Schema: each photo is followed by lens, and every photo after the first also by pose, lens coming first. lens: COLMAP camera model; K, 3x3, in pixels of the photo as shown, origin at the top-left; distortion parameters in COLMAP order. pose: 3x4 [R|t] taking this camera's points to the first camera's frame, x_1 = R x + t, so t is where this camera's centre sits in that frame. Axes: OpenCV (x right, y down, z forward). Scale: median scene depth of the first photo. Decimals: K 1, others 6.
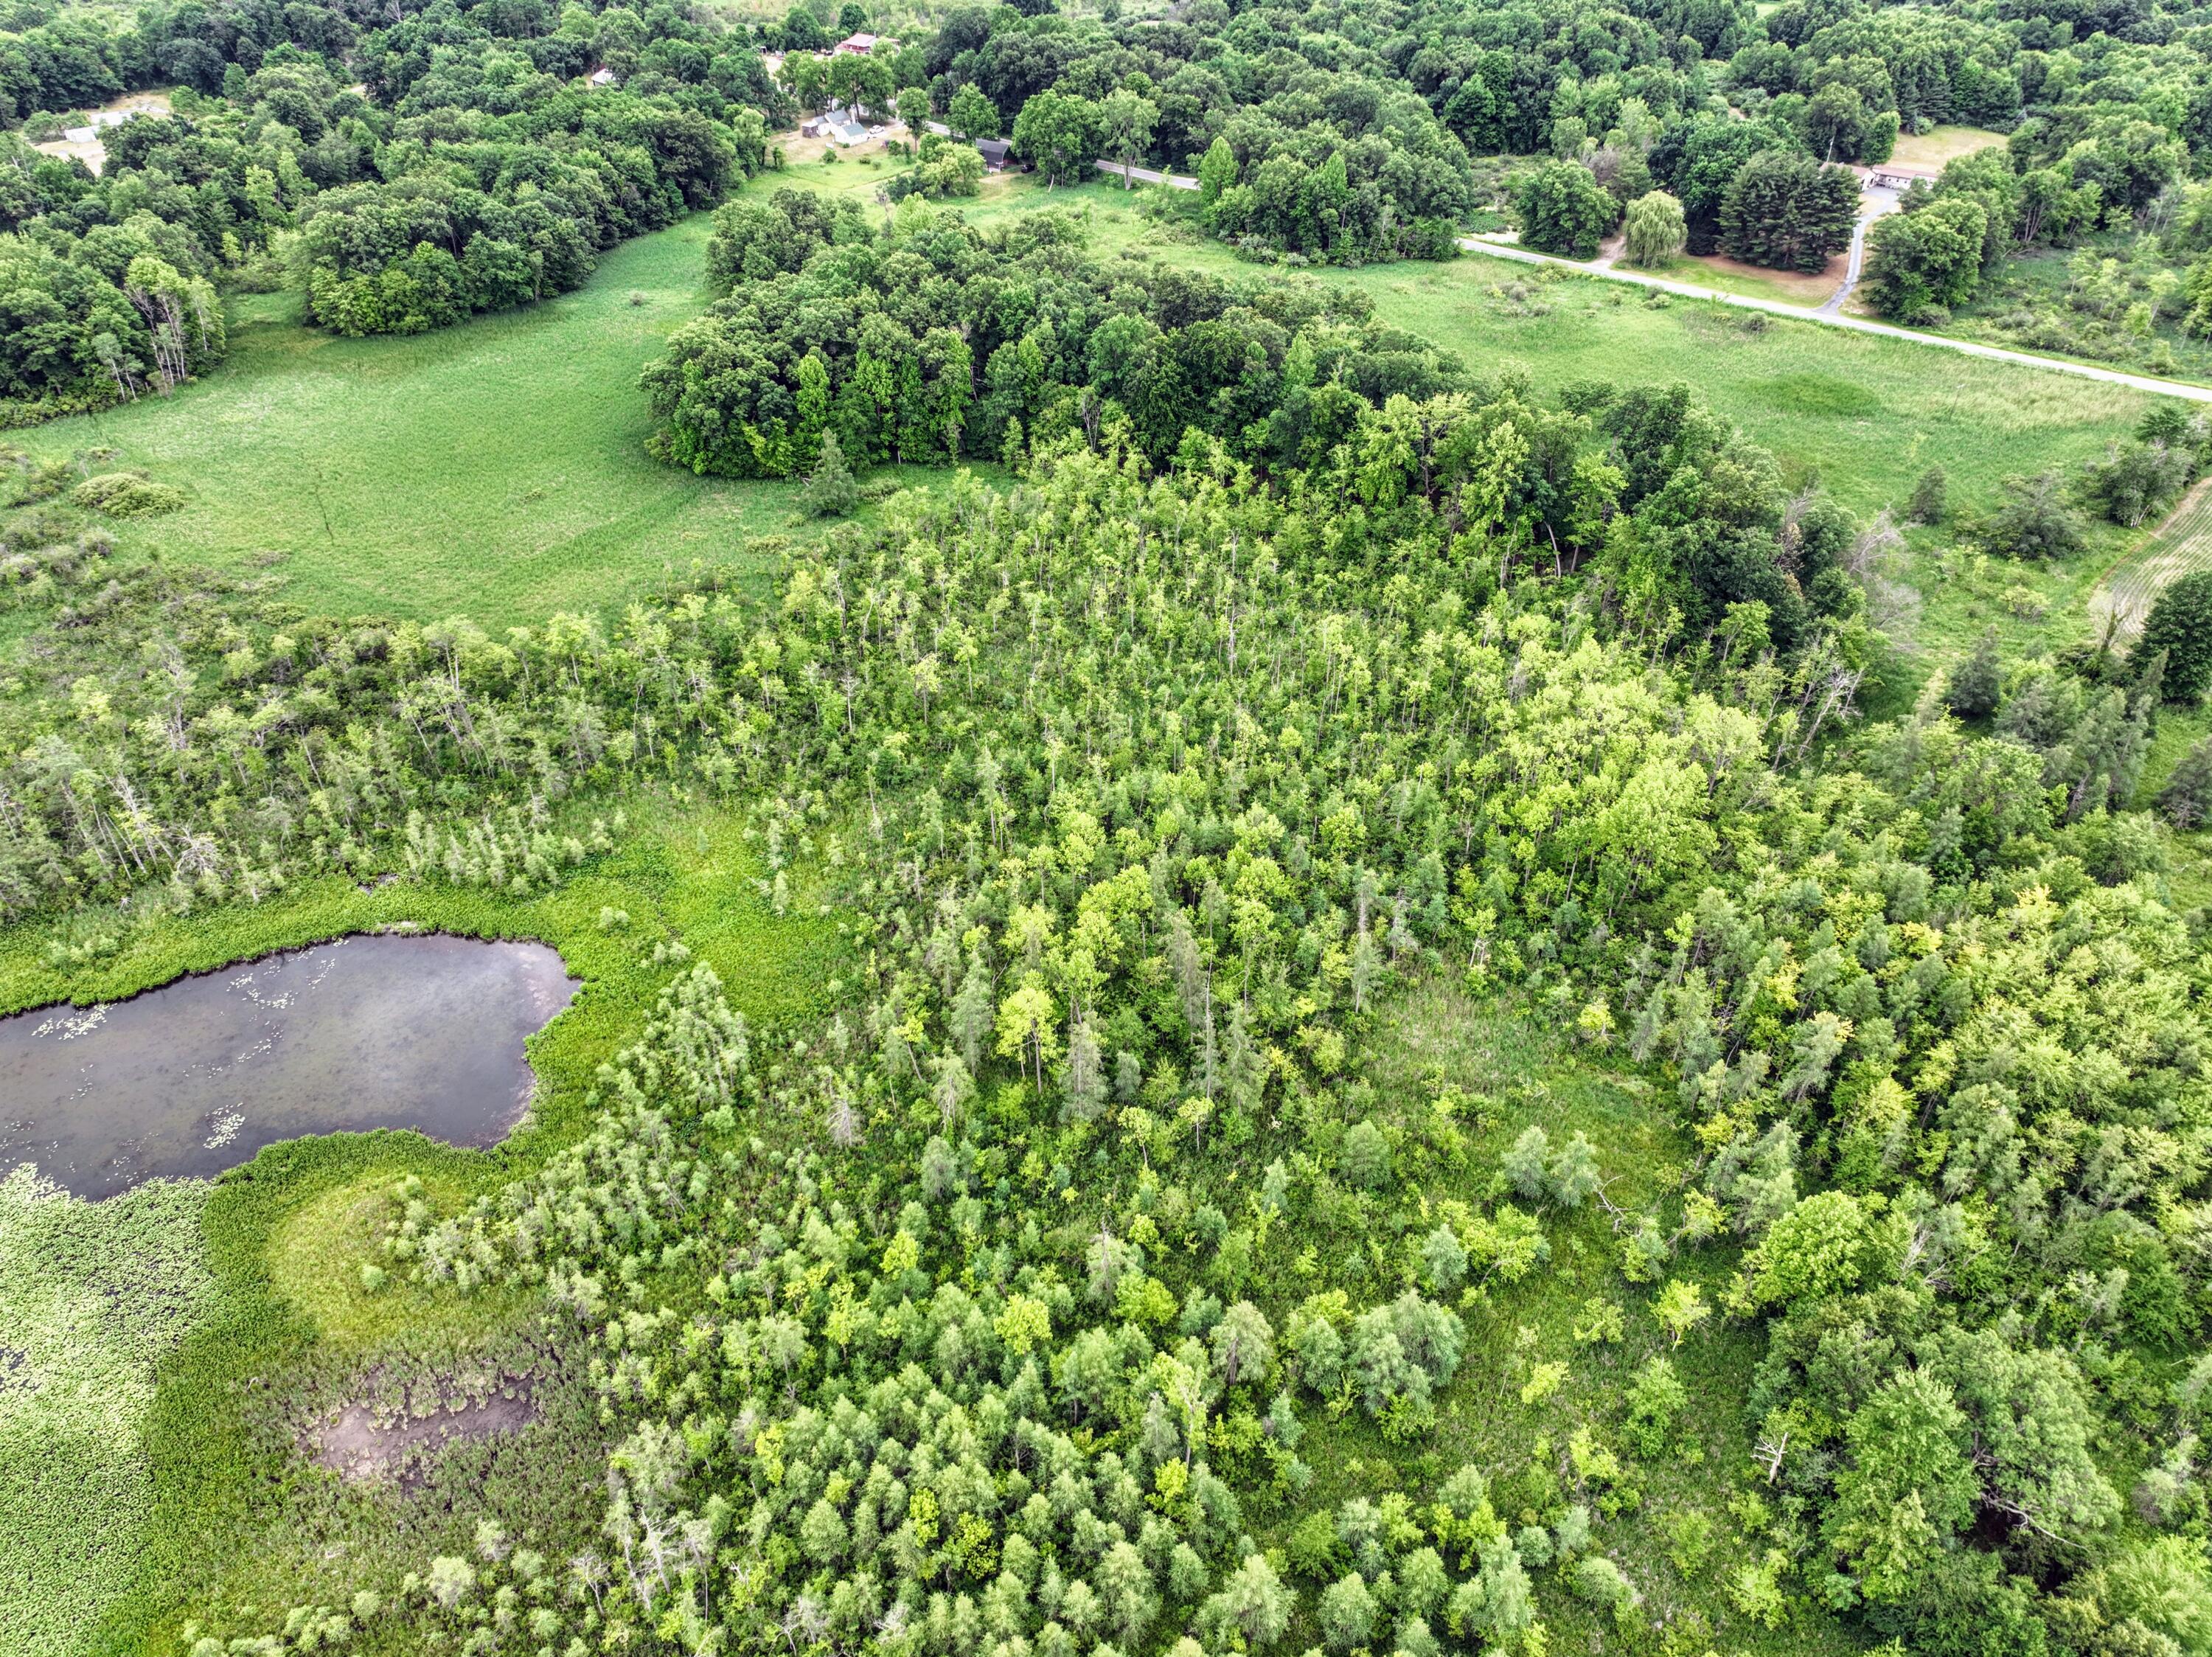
lens RADIAL K [[1562.4, 0, 1113.4], [0, 1562.4, 825.6], [0, 0, 1]] dist [-0.005485, 0.023767]
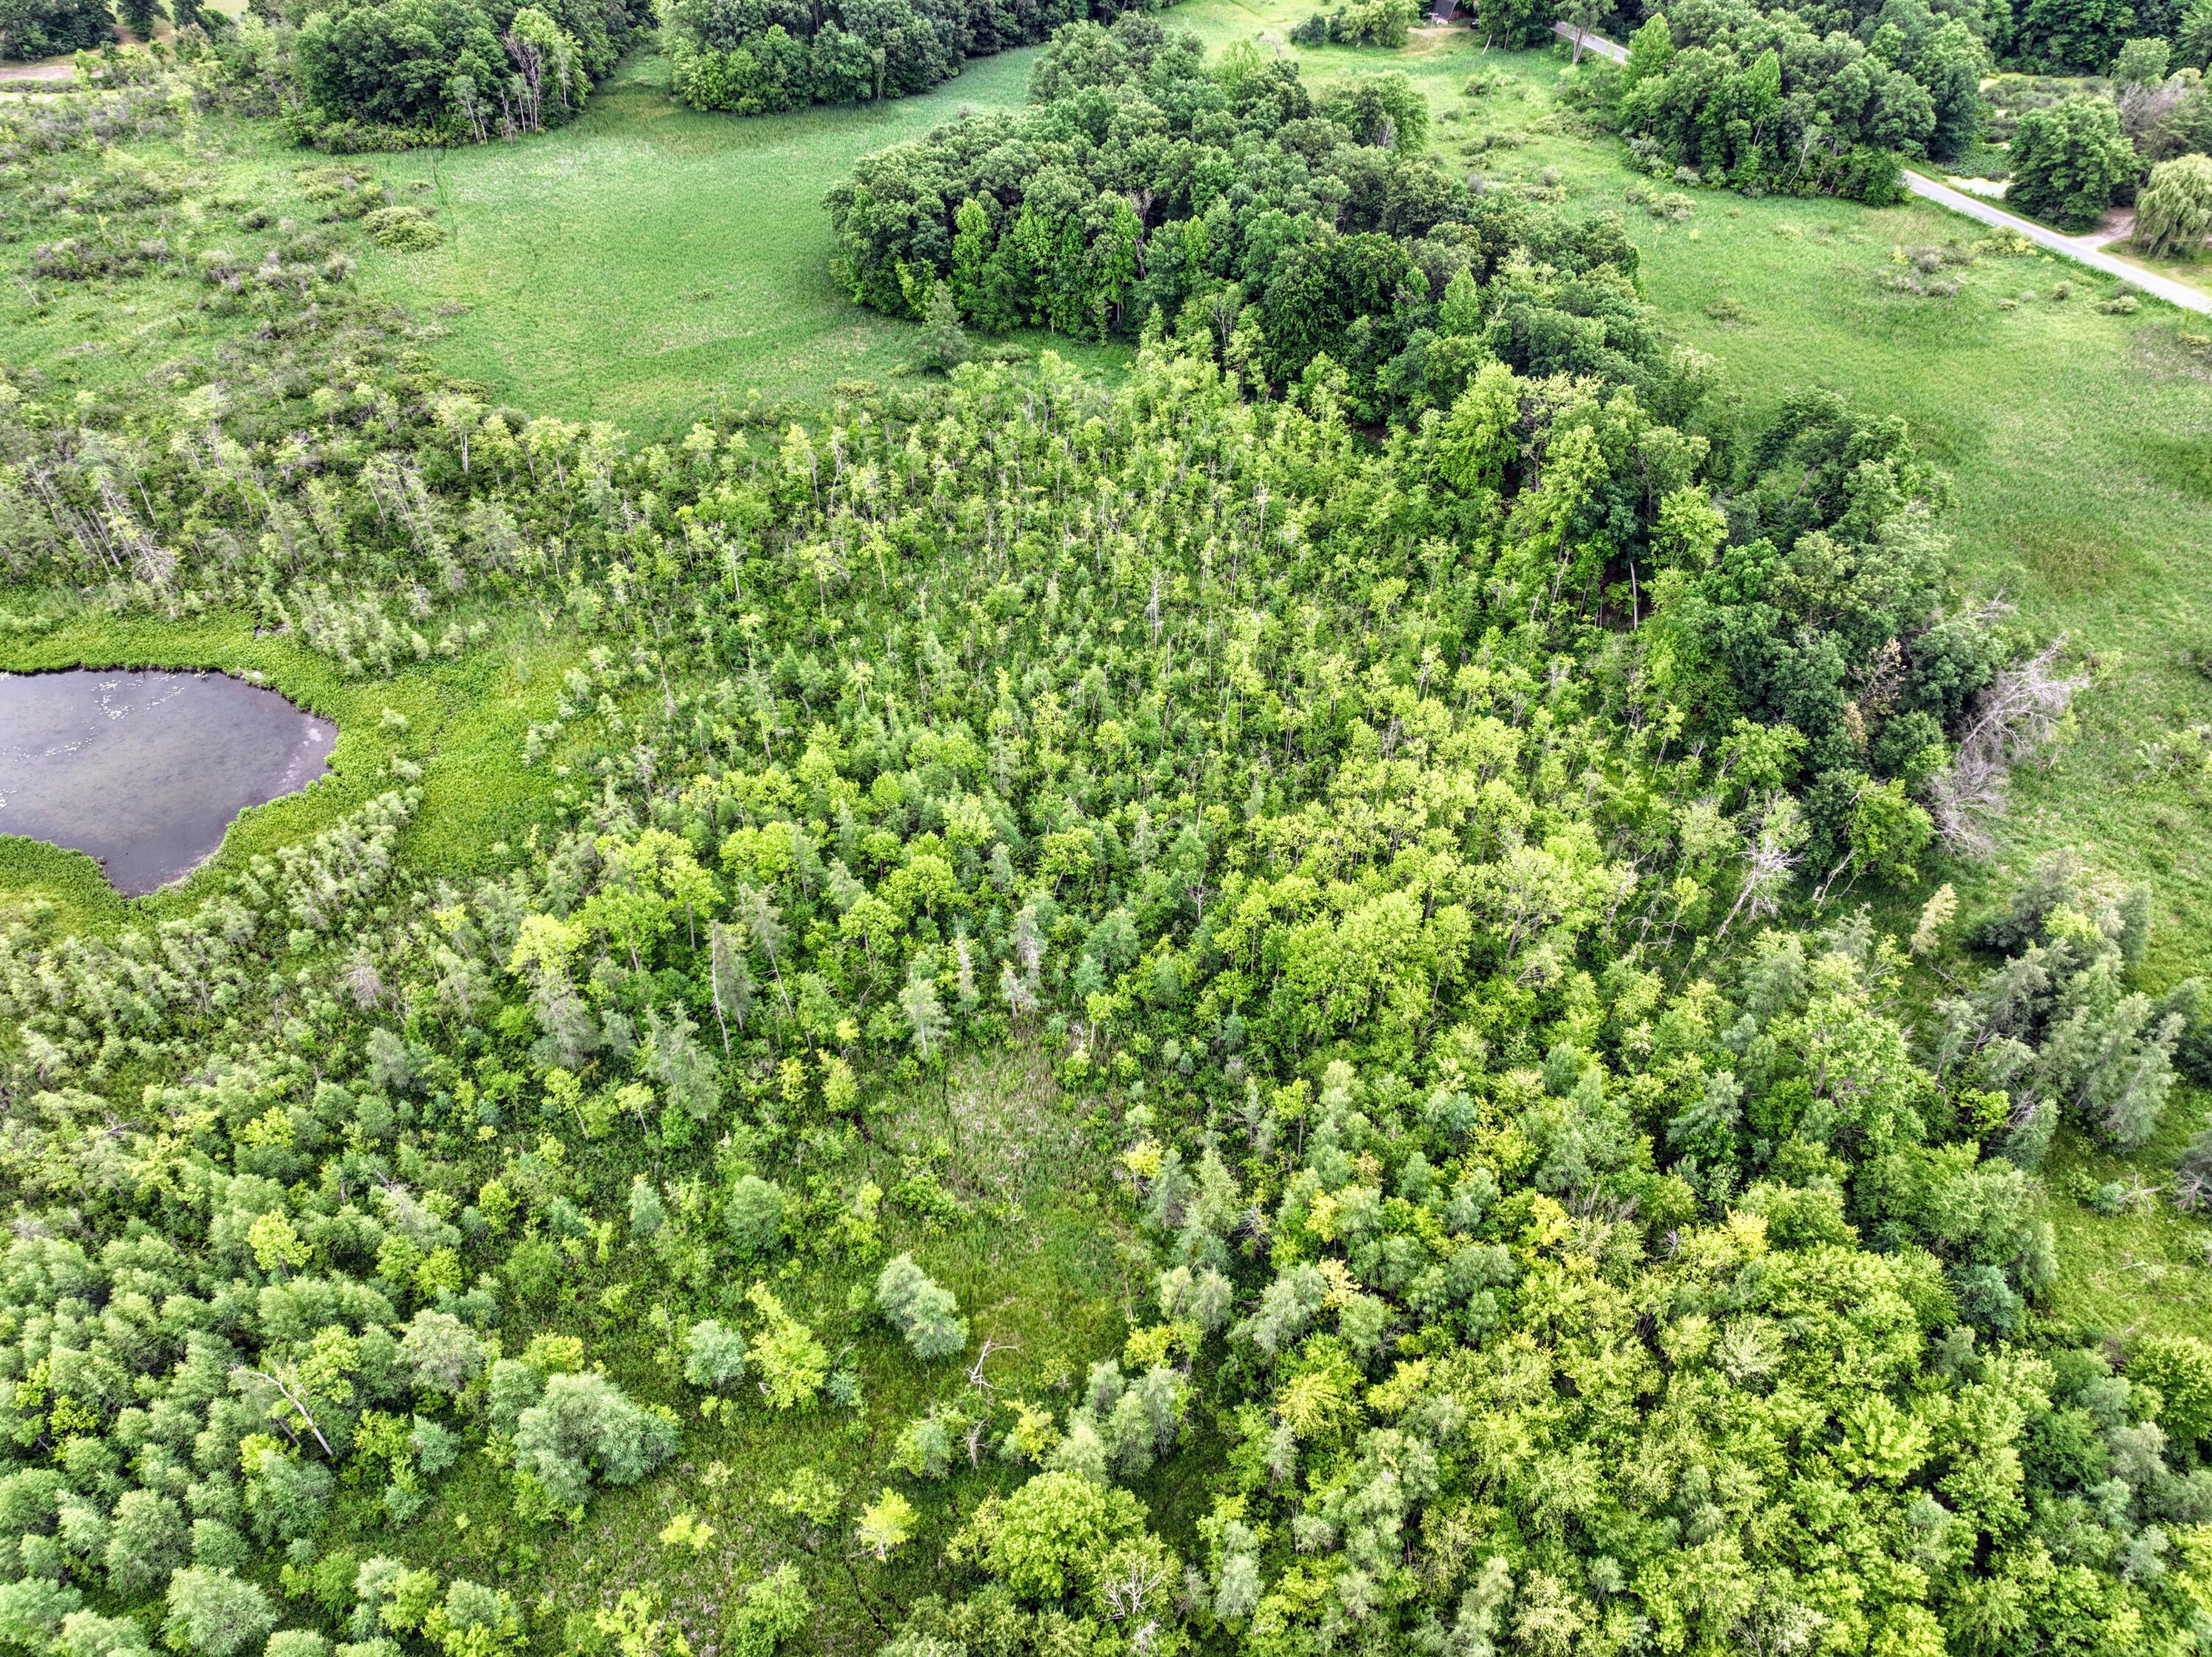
lens RADIAL K [[1562.4, 0, 1113.4], [0, 1562.4, 825.6], [0, 0, 1]] dist [-0.005485, 0.023767]
pose [[0.895721, 0.294843, -0.332793, 0.303824], [-0.261548, 0.954706, 0.141875, -0.094267], [0.359550, -0.040039, 0.932266, 0.132254]]
